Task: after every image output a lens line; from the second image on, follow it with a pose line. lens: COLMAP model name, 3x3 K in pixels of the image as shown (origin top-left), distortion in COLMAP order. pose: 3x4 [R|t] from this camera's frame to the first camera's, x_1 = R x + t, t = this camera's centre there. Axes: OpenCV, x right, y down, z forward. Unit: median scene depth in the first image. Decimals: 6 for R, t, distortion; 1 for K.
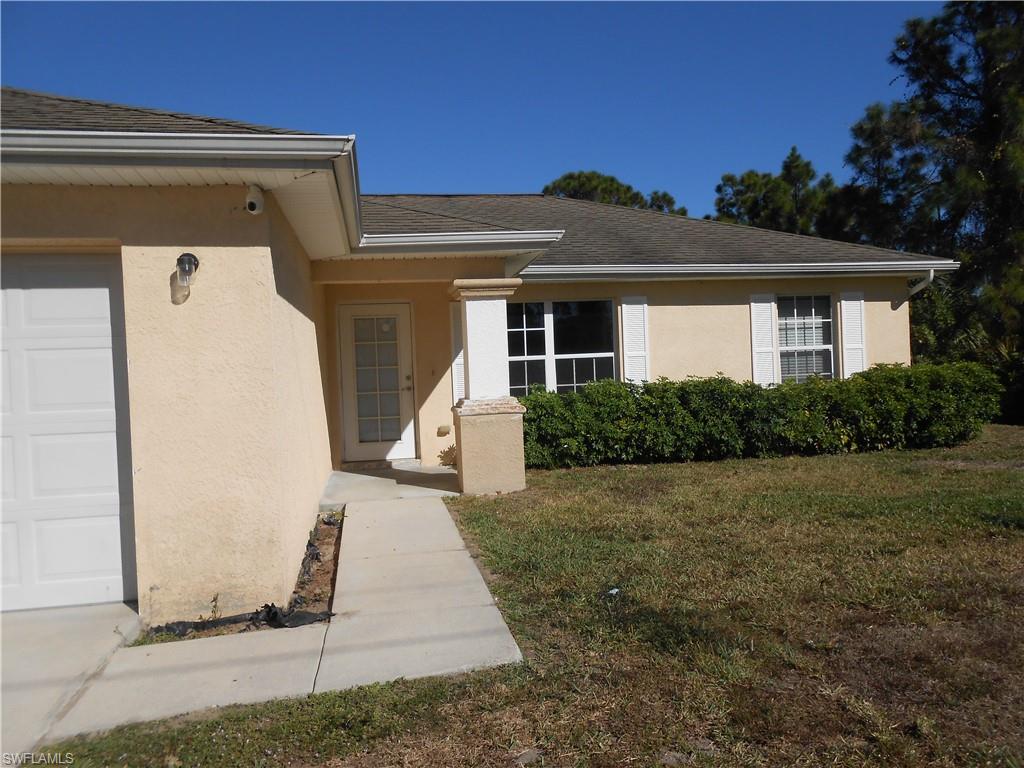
lens RADIAL K [[800.4, 0, 516.1], [0, 800.4, 388.0], [0, 0, 1]] dist [-0.018665, 0.042818]
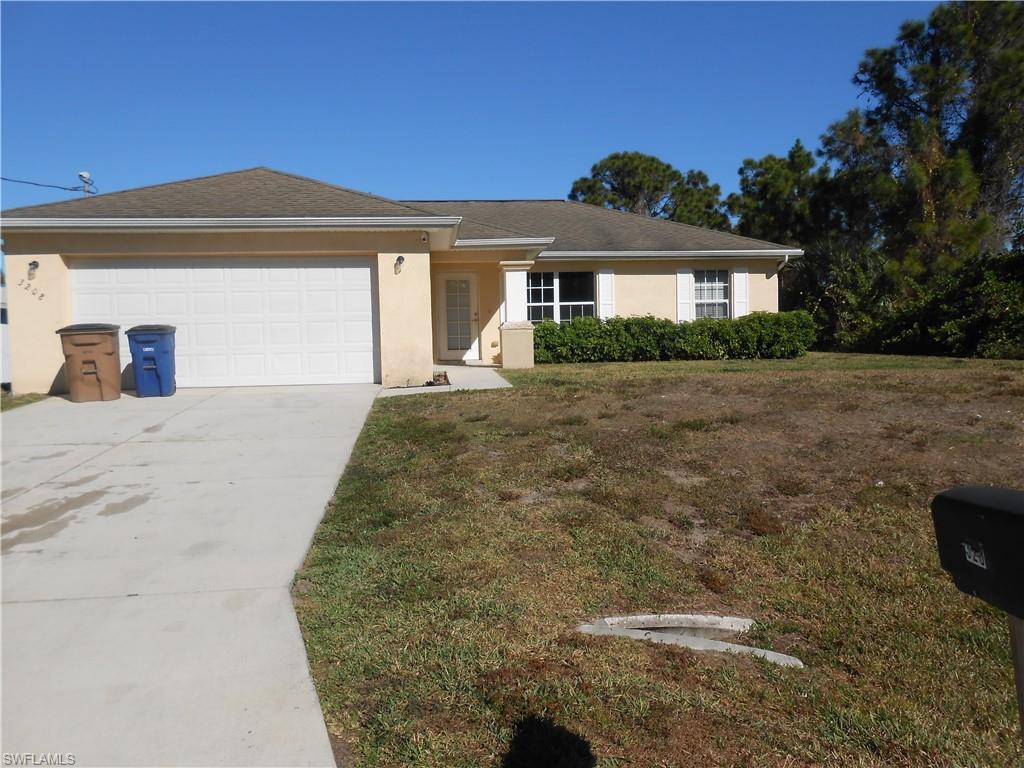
lens RADIAL K [[800.4, 0, 516.1], [0, 800.4, 388.0], [0, 0, 1]] dist [-0.018665, 0.042818]
pose [[0.997016, 0.022239, -0.073927, 0.087163], [-0.018840, 0.998747, 0.046357, 0.064823], [0.074866, -0.044826, 0.996186, -0.743964]]
